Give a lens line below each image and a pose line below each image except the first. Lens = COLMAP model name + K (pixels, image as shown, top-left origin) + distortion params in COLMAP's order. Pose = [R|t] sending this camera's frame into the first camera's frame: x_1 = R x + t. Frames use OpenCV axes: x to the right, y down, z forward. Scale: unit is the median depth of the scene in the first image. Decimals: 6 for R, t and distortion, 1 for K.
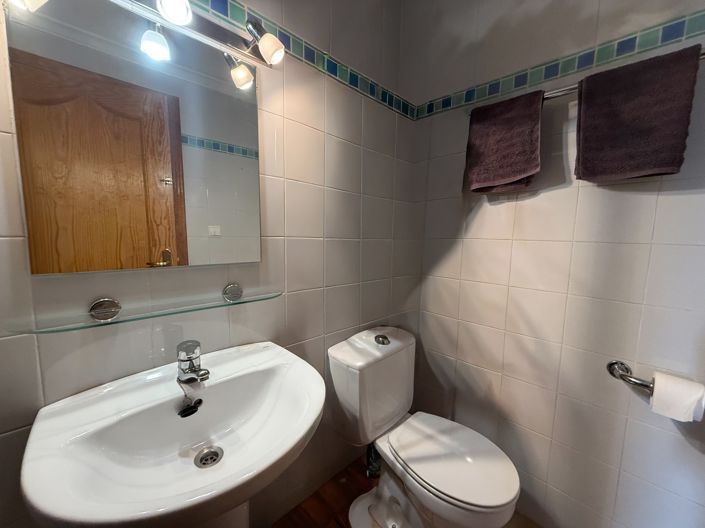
lens RADIAL K [[280.2, 0, 350.7], [0, 280.2, 264.2], [0, 0, 1]] dist [0.000297, -0.000019]
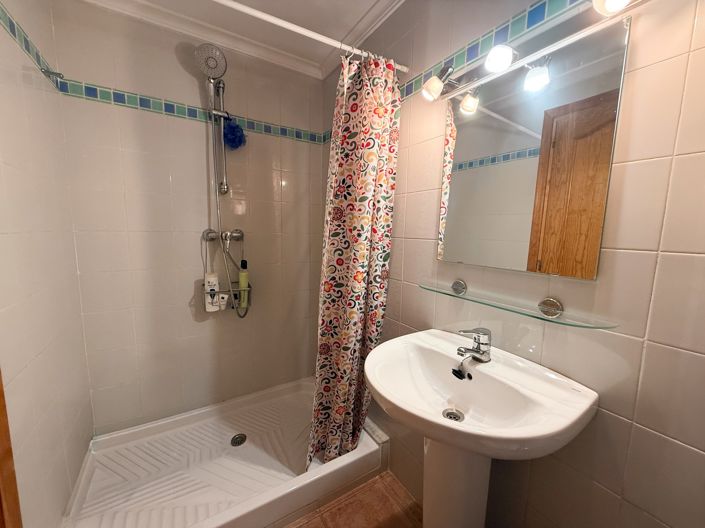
lens RADIAL K [[280.2, 0, 350.7], [0, 280.2, 264.2], [0, 0, 1]] dist [0.000297, -0.000019]
pose [[-0.220976, 0.096159, -0.970527, 0.684817], [-0.136670, 0.982255, 0.128439, -0.074366], [0.965656, 0.161024, -0.203913, 0.631842]]
